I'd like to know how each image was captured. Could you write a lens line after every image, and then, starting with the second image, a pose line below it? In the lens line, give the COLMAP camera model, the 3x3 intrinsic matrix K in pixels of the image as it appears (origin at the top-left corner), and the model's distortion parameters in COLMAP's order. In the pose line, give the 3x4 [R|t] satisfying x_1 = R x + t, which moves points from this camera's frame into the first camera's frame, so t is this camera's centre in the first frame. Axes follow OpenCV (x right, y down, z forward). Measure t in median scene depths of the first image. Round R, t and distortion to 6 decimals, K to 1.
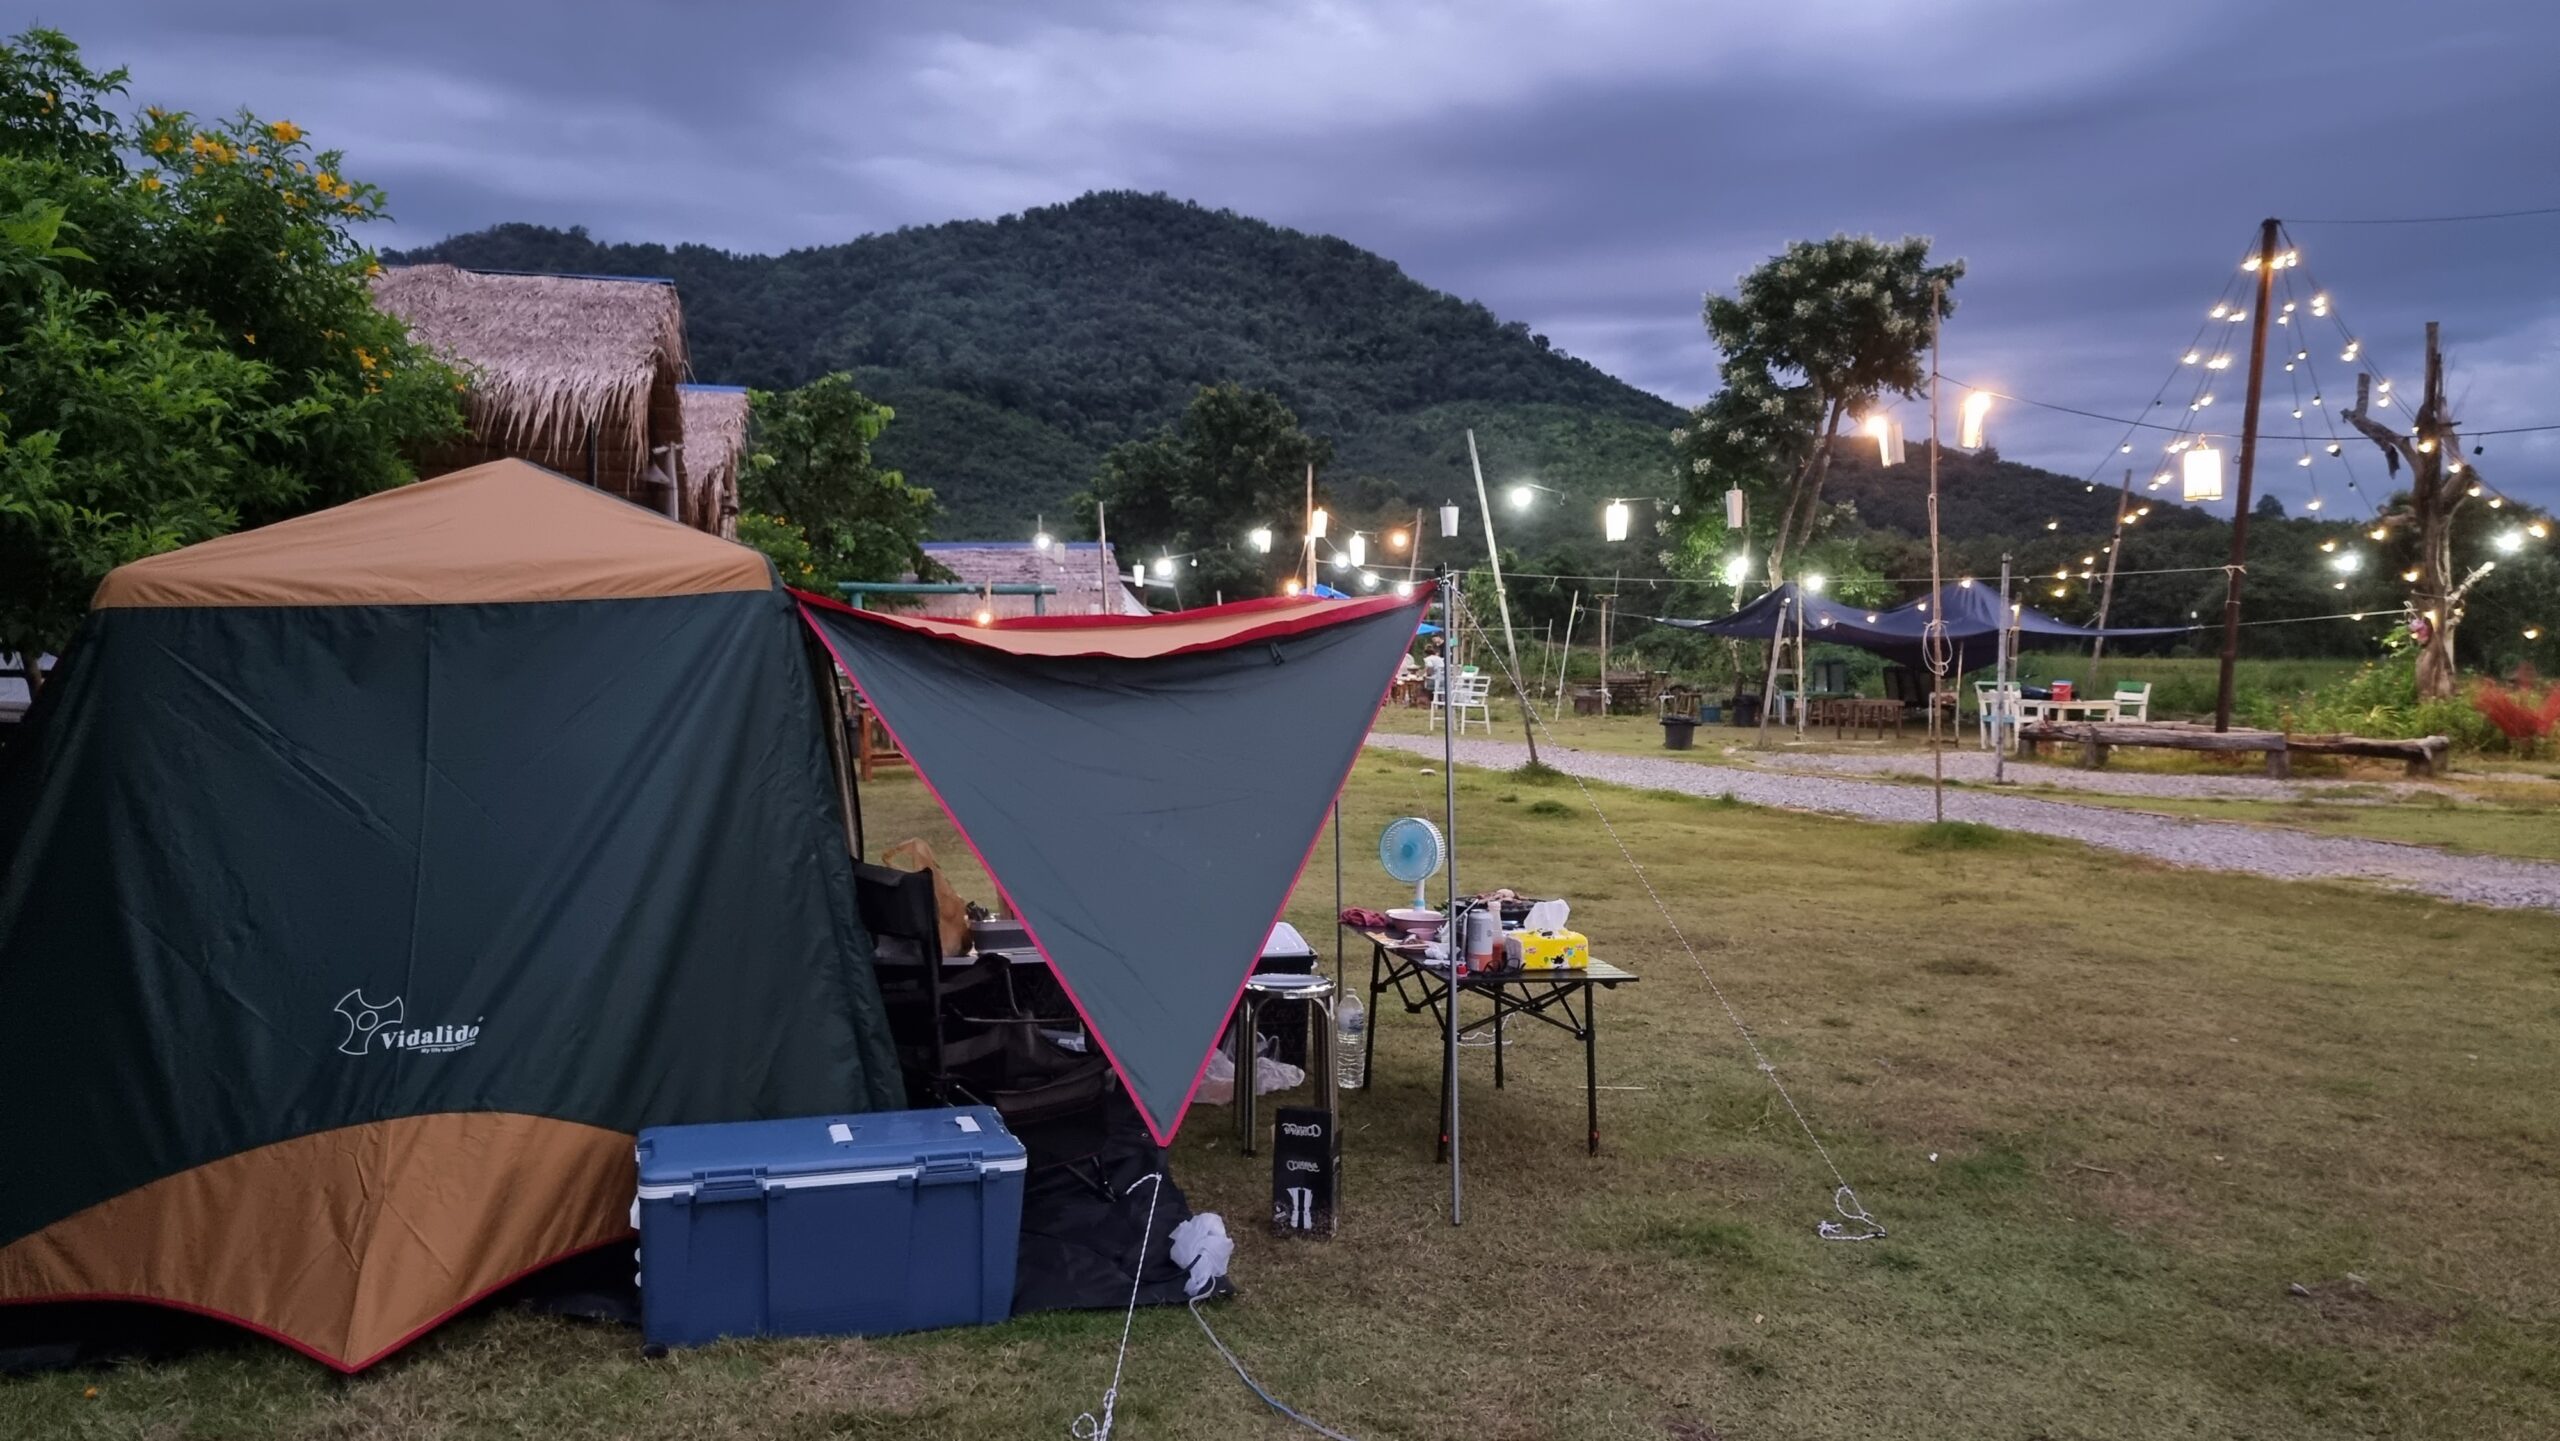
lens RADIAL K [[1775.2, 0, 1263.4], [0, 1775.2, 730.2], [0, 0, 1]] dist [0.070309, -0.048326]
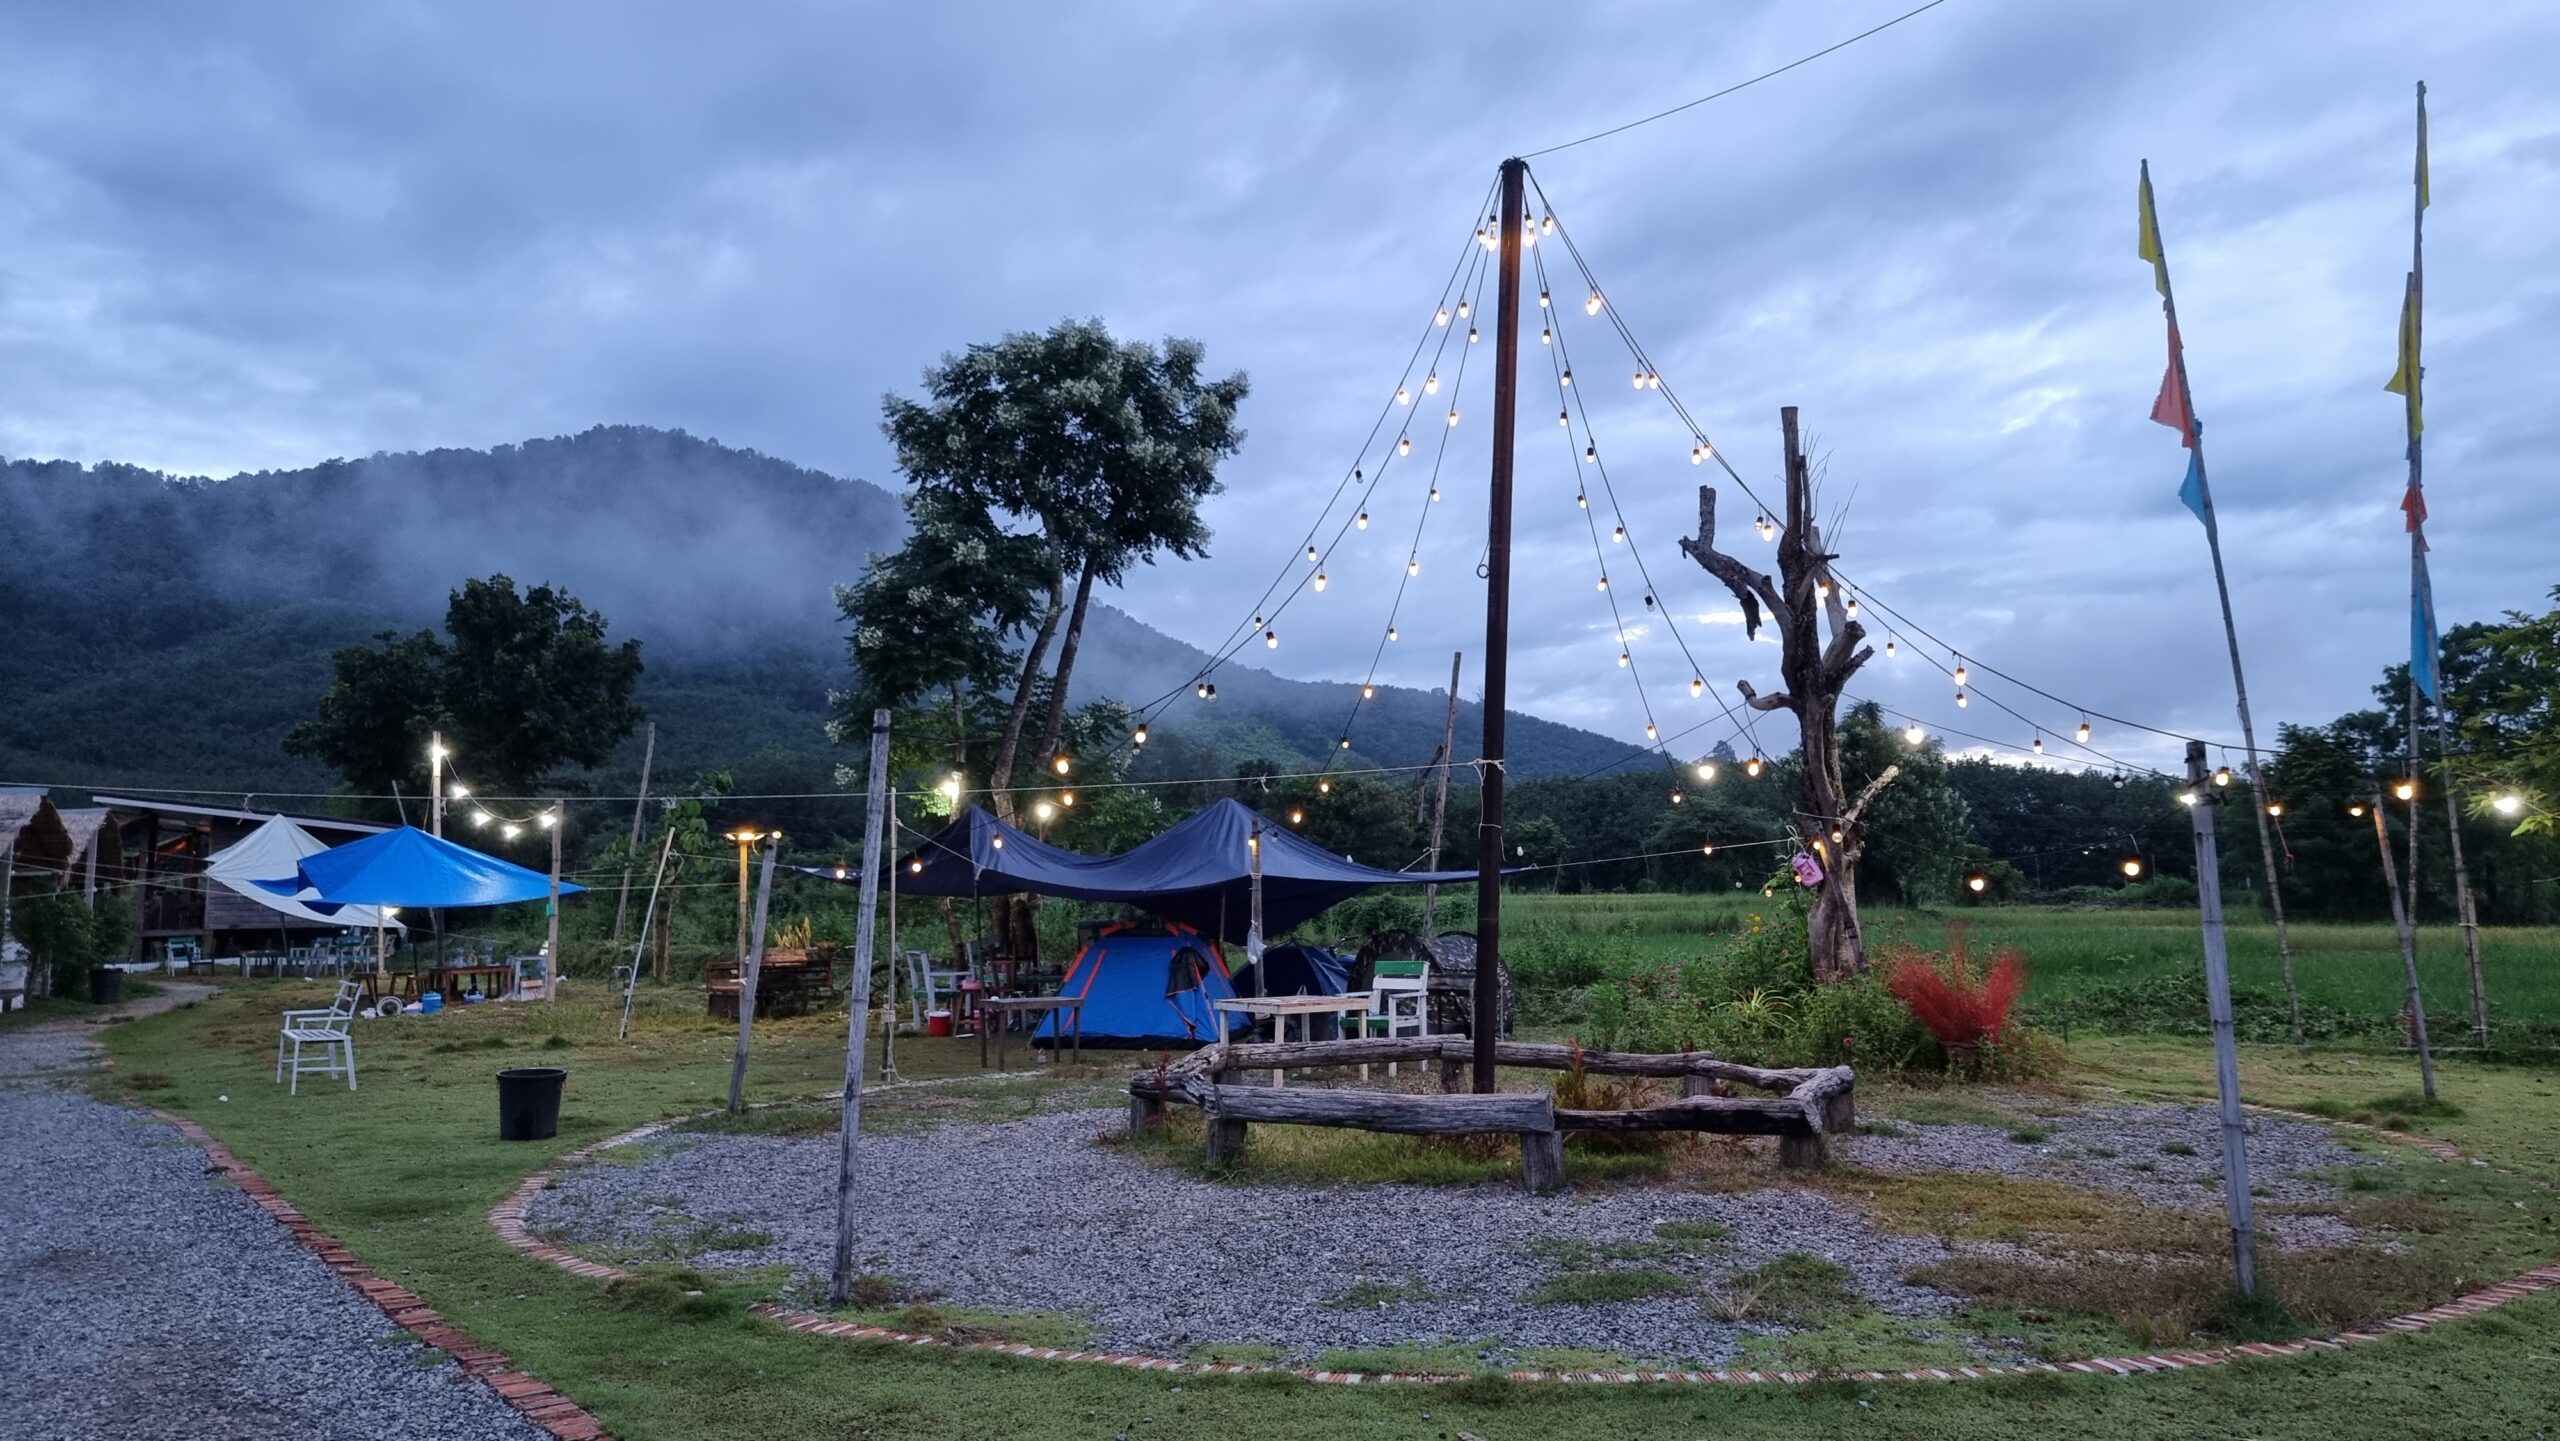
lens RADIAL K [[1775.2, 0, 1275.5], [0, 1775.2, 731.0], [0, 0, 1]] dist [0.070309, -0.048326]
pose [[0.967124, 0.000217, 0.254306, 0.225025], [0.034472, 0.990658, -0.131942, -0.020435], [-0.251959, 0.136371, 0.958081, 0.331102]]
